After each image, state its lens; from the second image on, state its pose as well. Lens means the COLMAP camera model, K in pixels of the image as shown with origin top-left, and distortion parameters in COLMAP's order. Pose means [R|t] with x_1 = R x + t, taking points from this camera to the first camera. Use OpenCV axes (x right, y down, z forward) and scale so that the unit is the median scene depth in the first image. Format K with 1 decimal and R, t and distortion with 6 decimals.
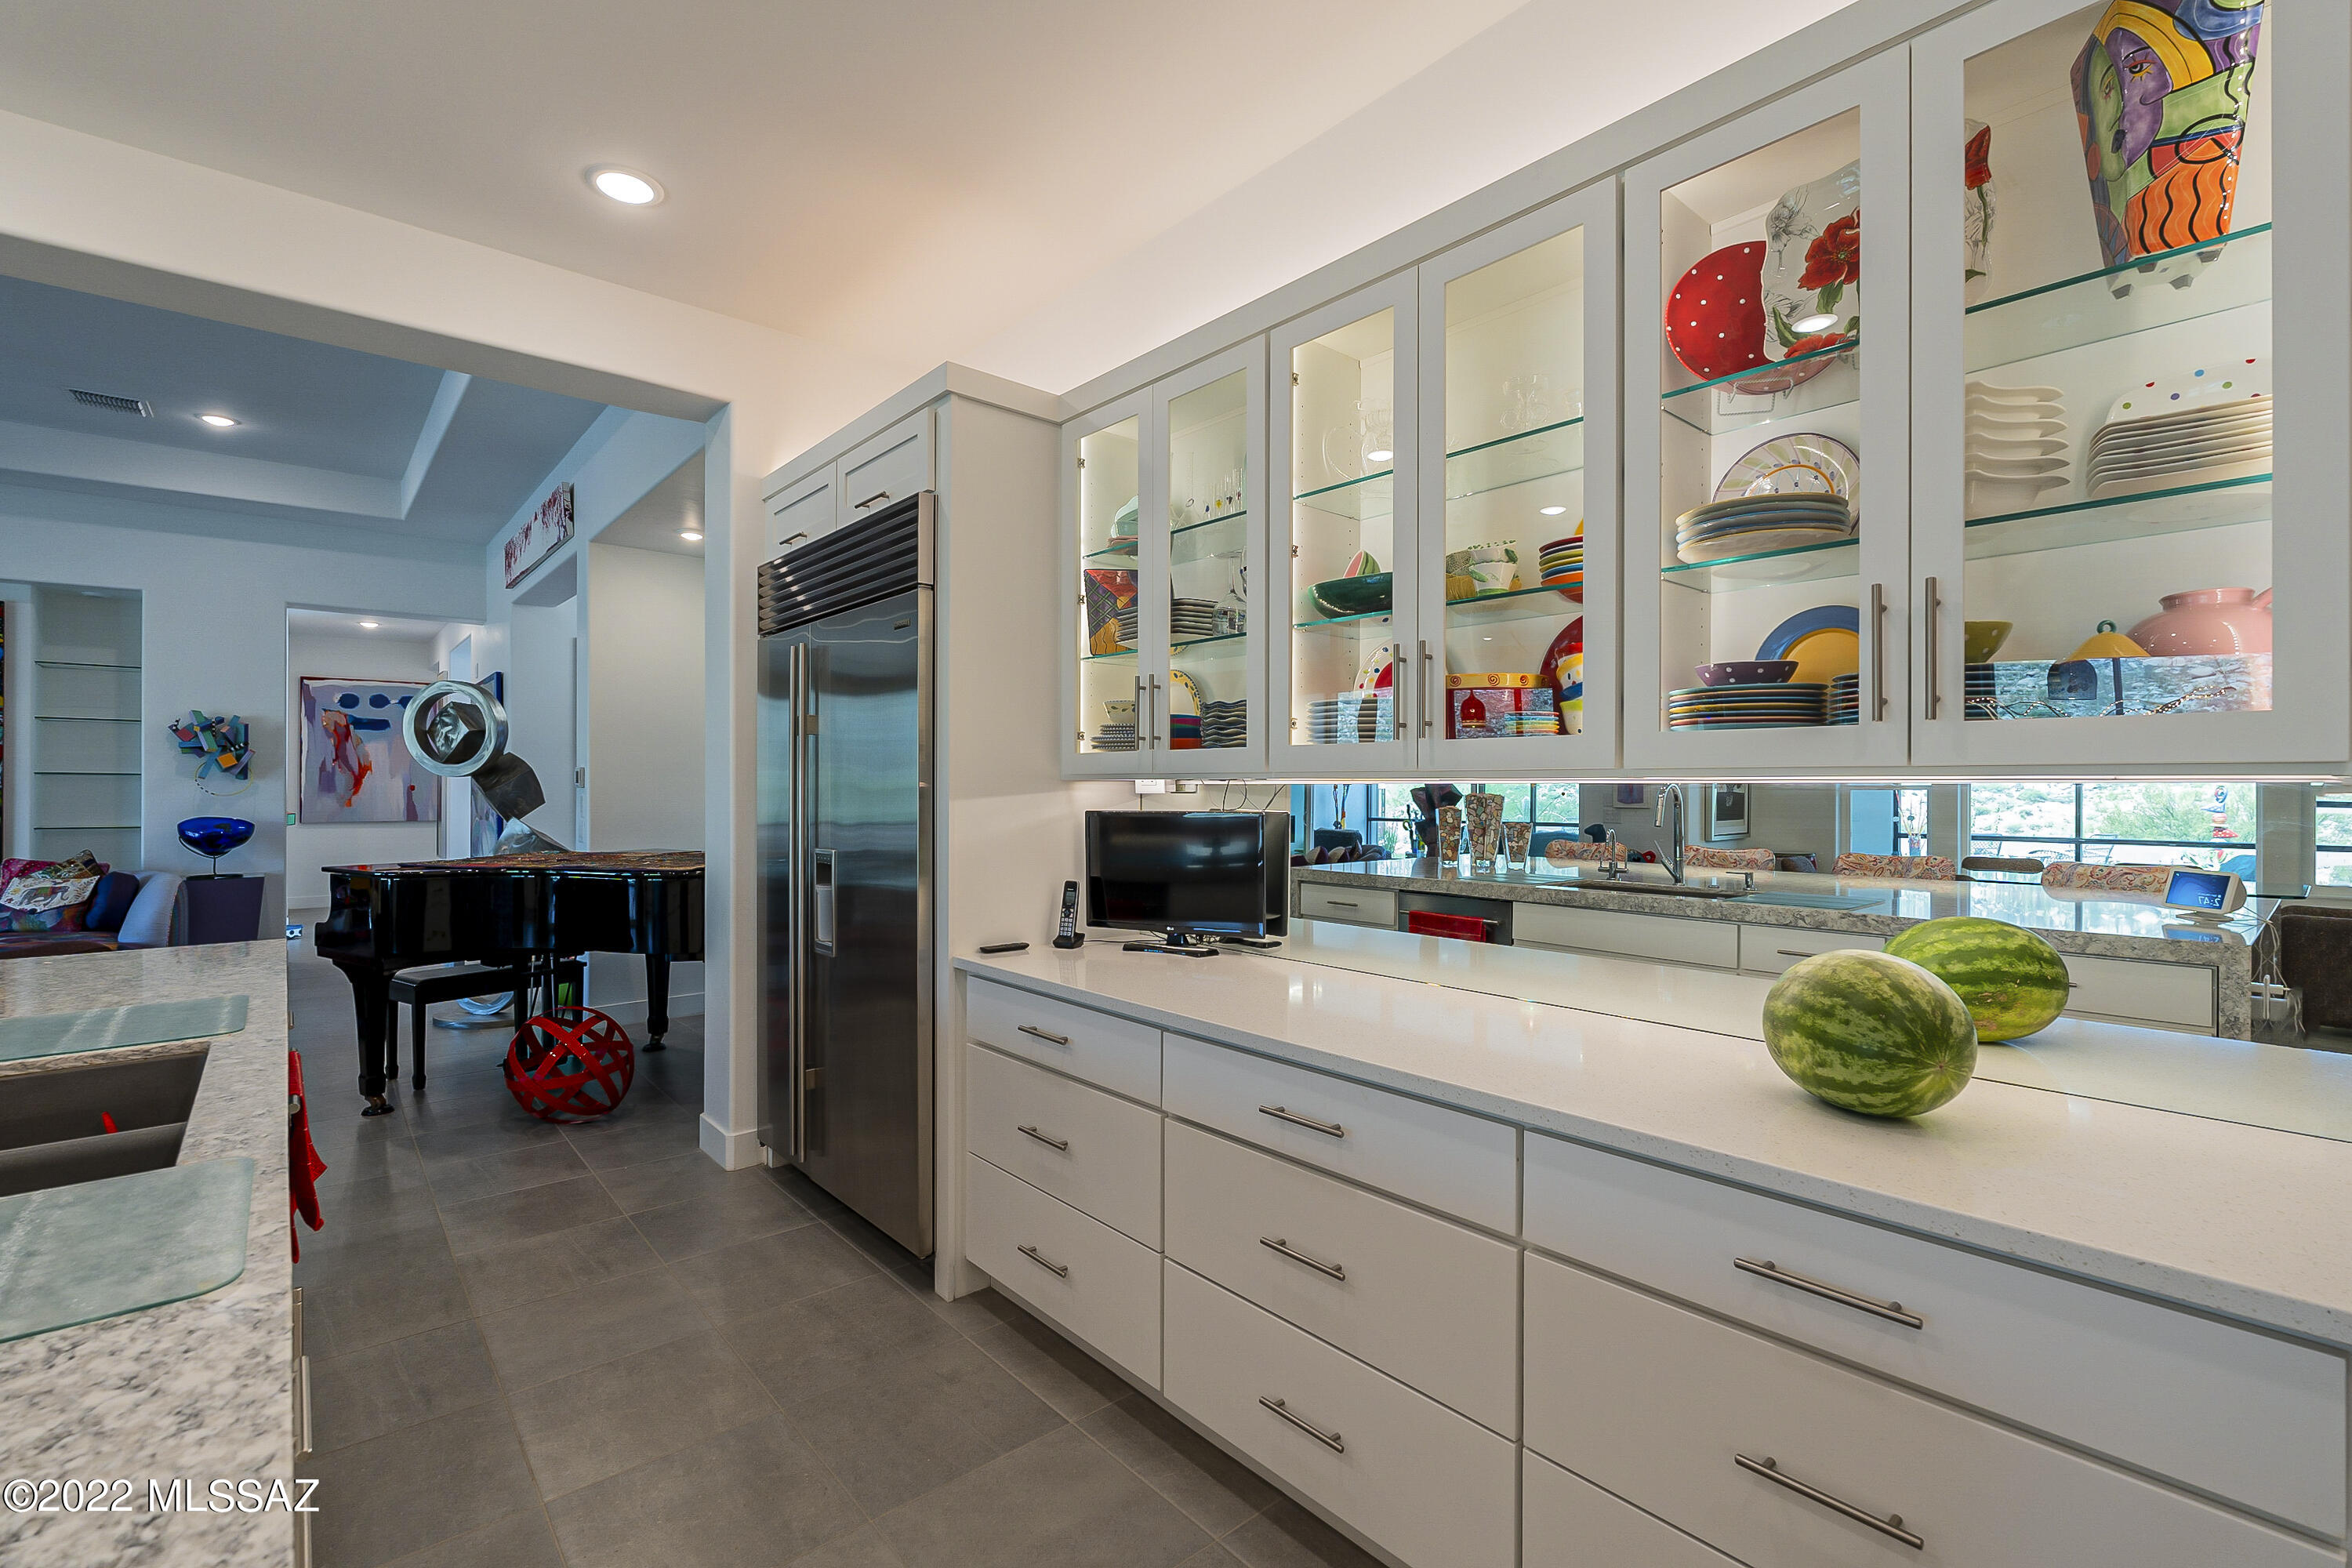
lens RADIAL K [[1032.3, 0, 1167.9], [0, 1032.3, 786.4], [0, 0, 1]] dist [-0.002195, -0.000032]
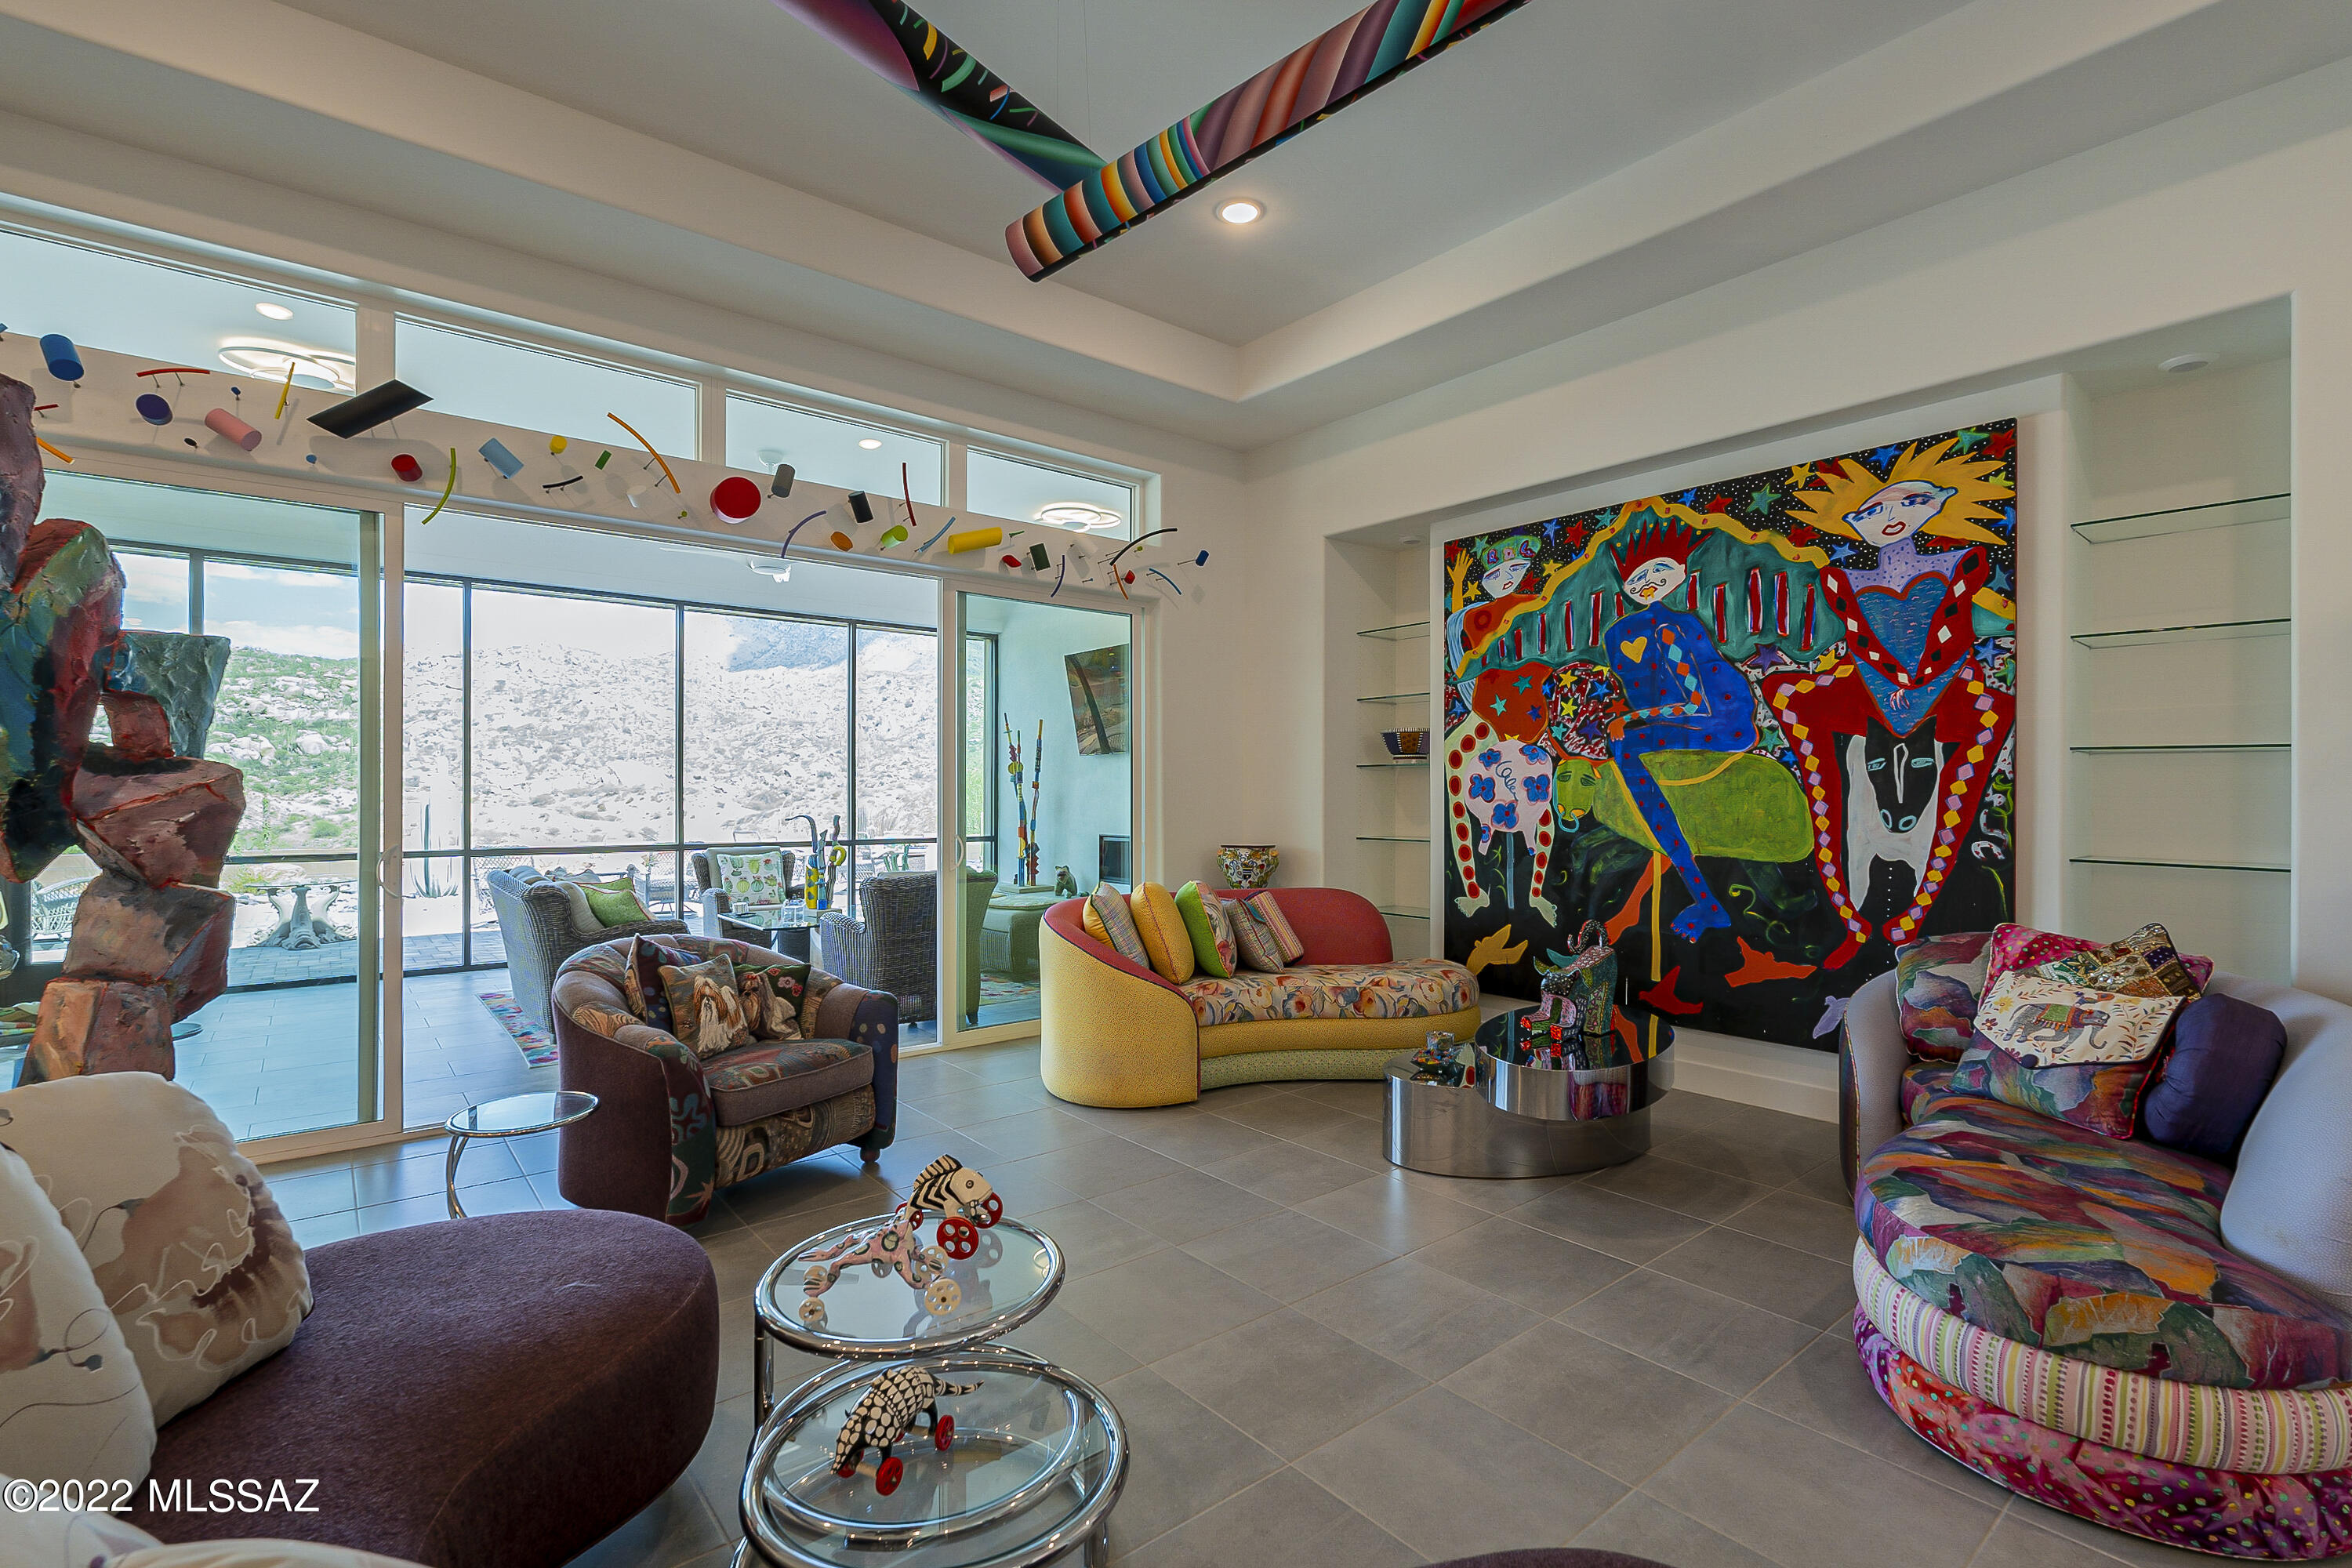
lens RADIAL K [[1064.0, 0, 1170.2], [0, 1064.0, 786.5], [0, 0, 1]] dist [-0.003809, -0.000537]
pose [[-0.025348, -0.006379, -0.999658, -0.628424], [-0.003889, 0.999973, -0.006282, 0.011219], [0.999671, 0.003728, -0.025372, 0.629137]]
